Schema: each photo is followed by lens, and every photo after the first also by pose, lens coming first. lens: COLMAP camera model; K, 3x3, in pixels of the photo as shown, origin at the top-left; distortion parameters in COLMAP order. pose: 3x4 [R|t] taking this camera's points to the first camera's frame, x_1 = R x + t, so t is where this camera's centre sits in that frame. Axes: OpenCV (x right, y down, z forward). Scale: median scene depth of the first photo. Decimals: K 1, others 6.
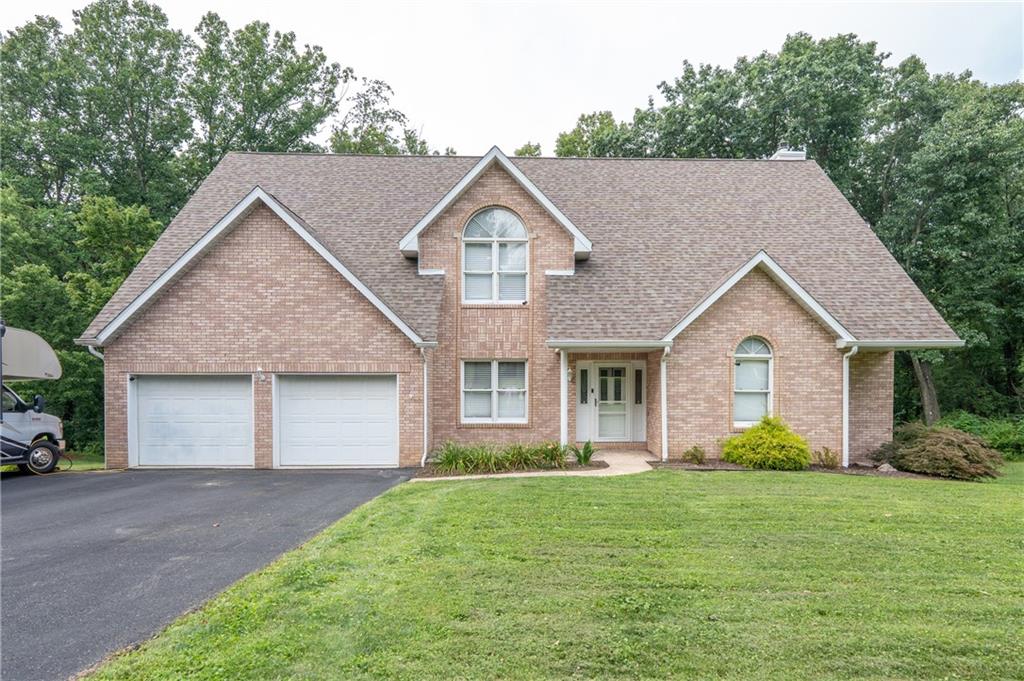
lens RADIAL K [[418.7, 0, 511.8], [0, 418.7, 340.8], [0, 0, 1]] dist [-0.004848, -0.001305]
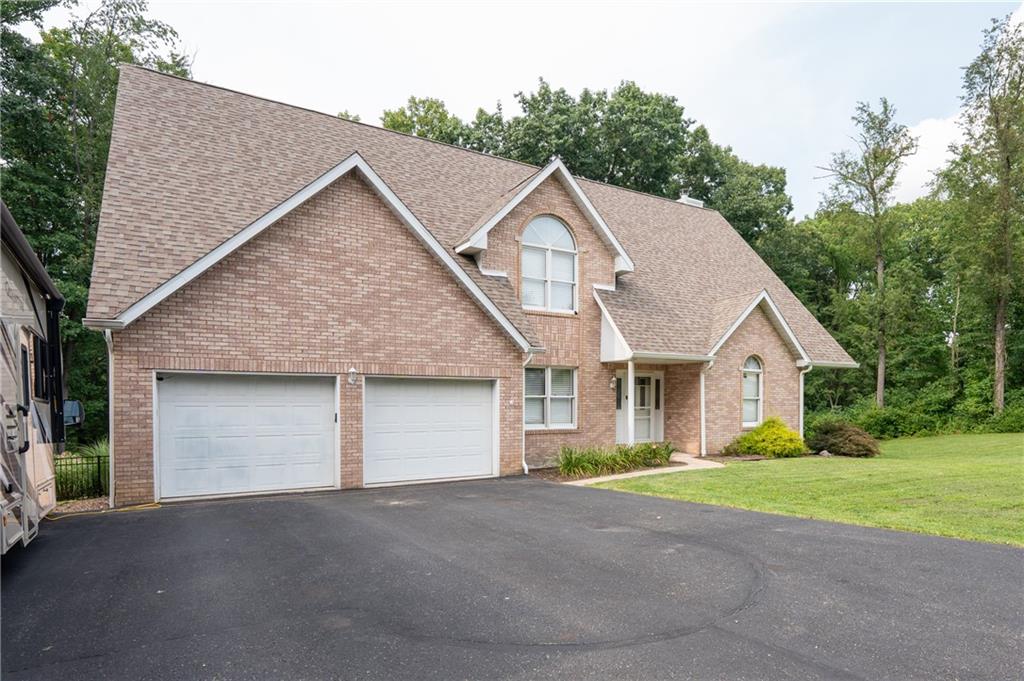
lens RADIAL K [[456.8, 0, 512.3], [0, 456.8, 341.7], [0, 0, 1]] dist [-0.008482, 0.000182]
pose [[0.912112, 0.053549, 0.406429, -0.664288], [-0.050296, 0.998559, -0.018691, 0.011631], [-0.406844, -0.003393, 0.913491, 0.031548]]
